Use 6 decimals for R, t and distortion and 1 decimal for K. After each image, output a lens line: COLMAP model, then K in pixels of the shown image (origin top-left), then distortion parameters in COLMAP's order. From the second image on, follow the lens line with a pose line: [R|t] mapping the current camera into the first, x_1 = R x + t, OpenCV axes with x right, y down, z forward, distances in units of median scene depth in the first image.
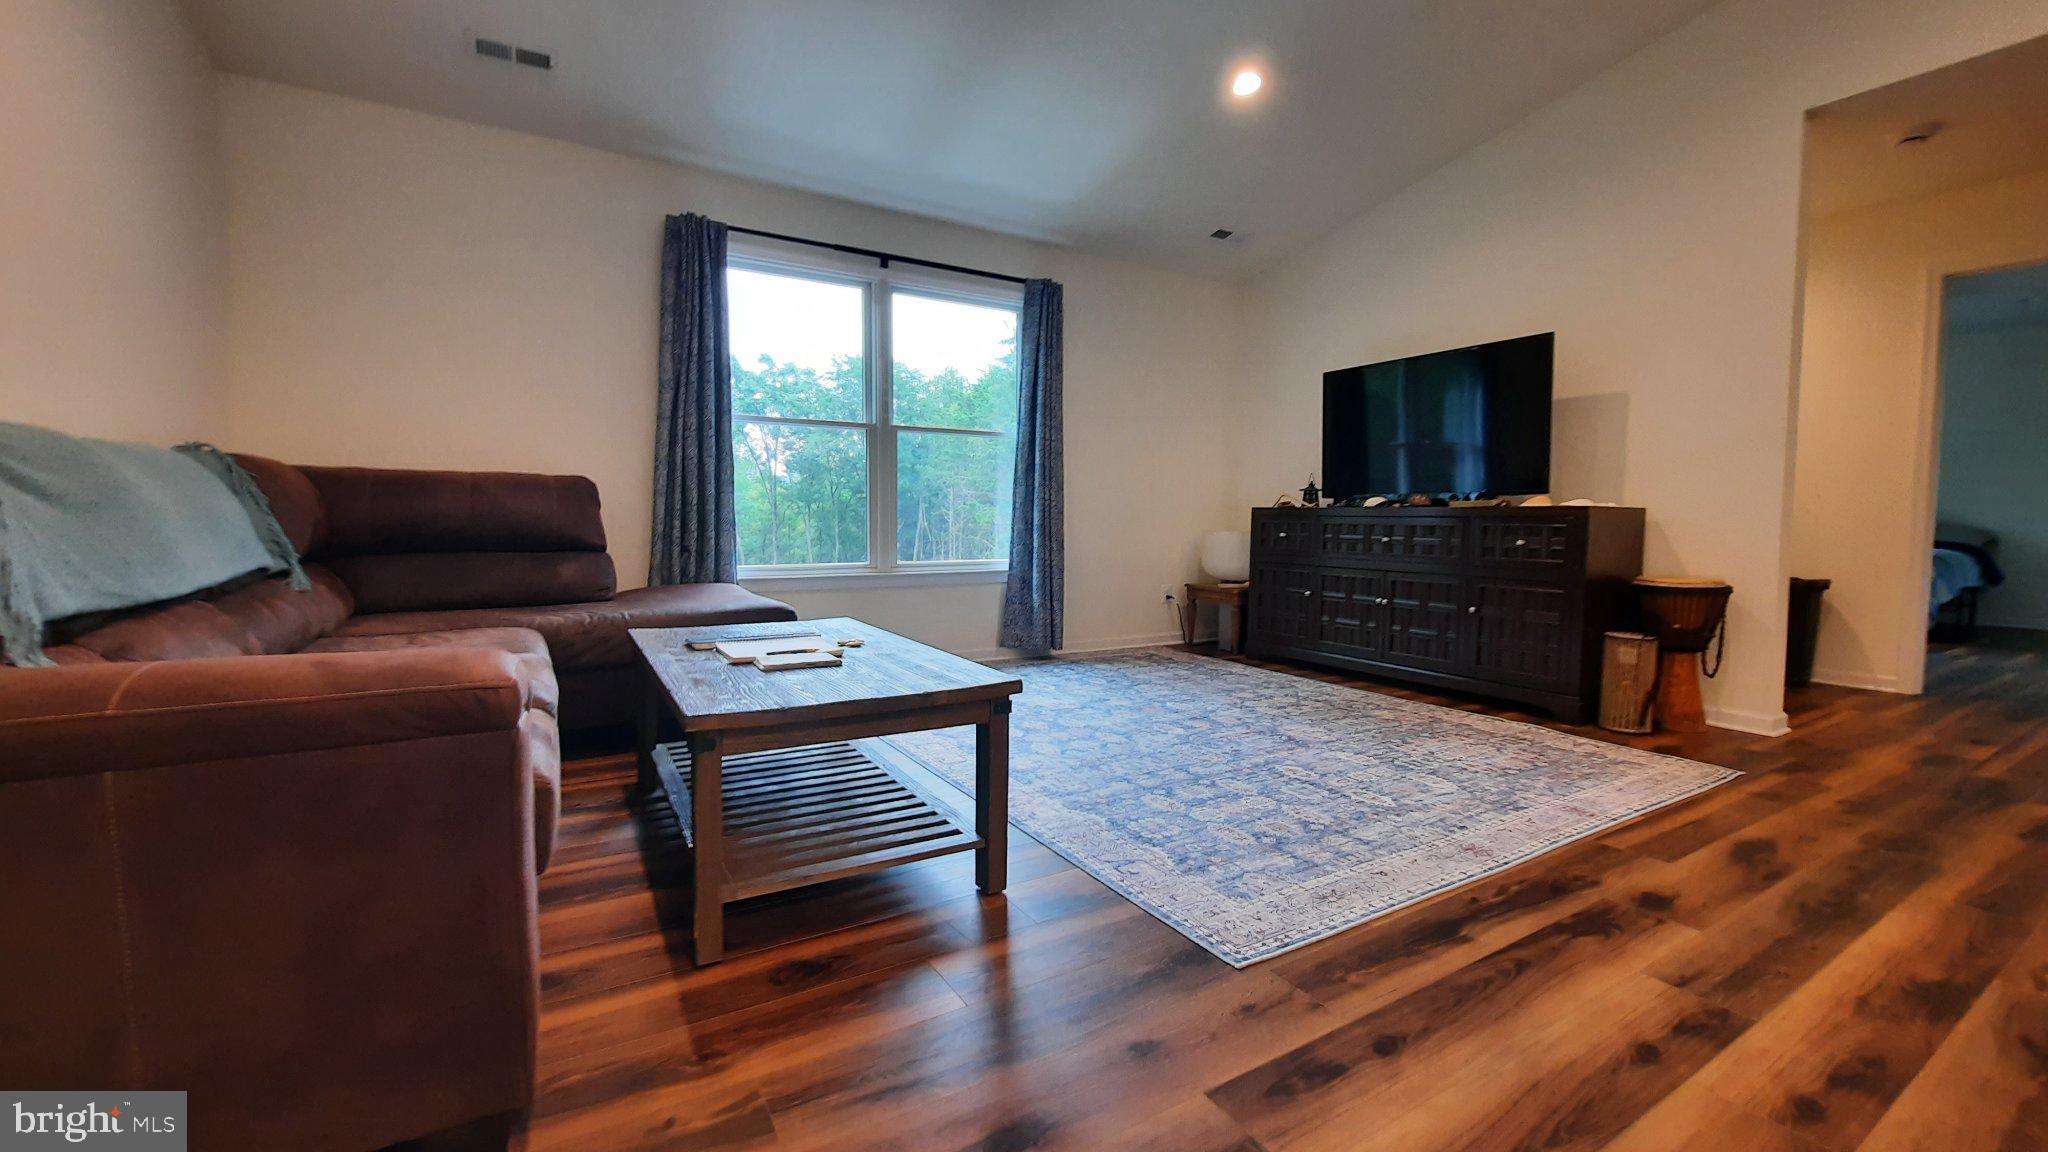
lens RADIAL K [[809.6, 0, 1021.4], [0, 809.6, 568.6], [0, 0, 1]] dist [-0.013421, -0.000082]
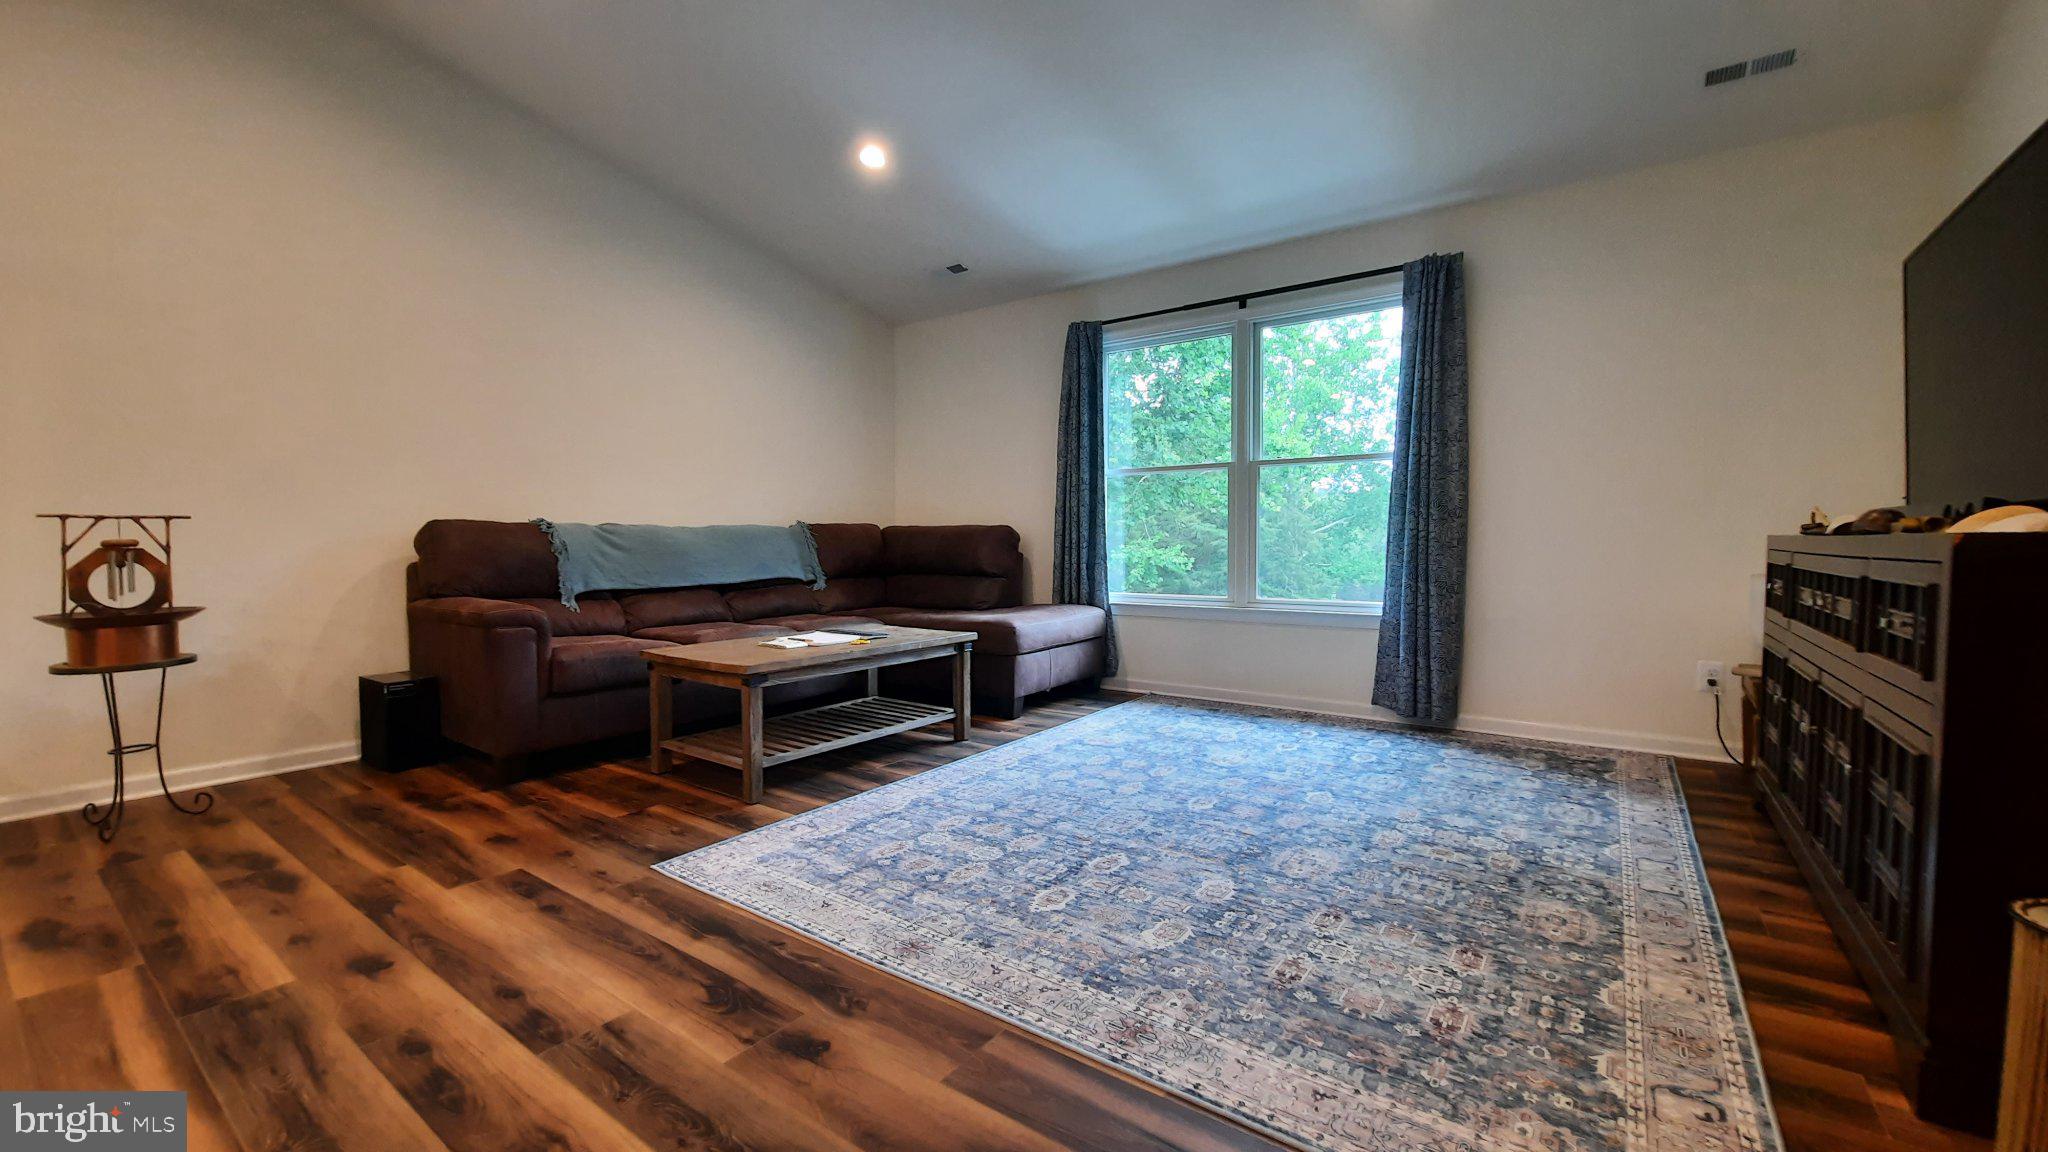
lens RADIAL K [[809.6, 0, 1021.4], [0, 809.6, 568.6], [0, 0, 1]] dist [-0.013421, -0.000082]
pose [[0.400711, 0.018569, -0.916016, 1.149510], [-0.050175, 0.998739, -0.001703, -0.049914], [0.914829, 0.046644, 0.401138, 0.612244]]
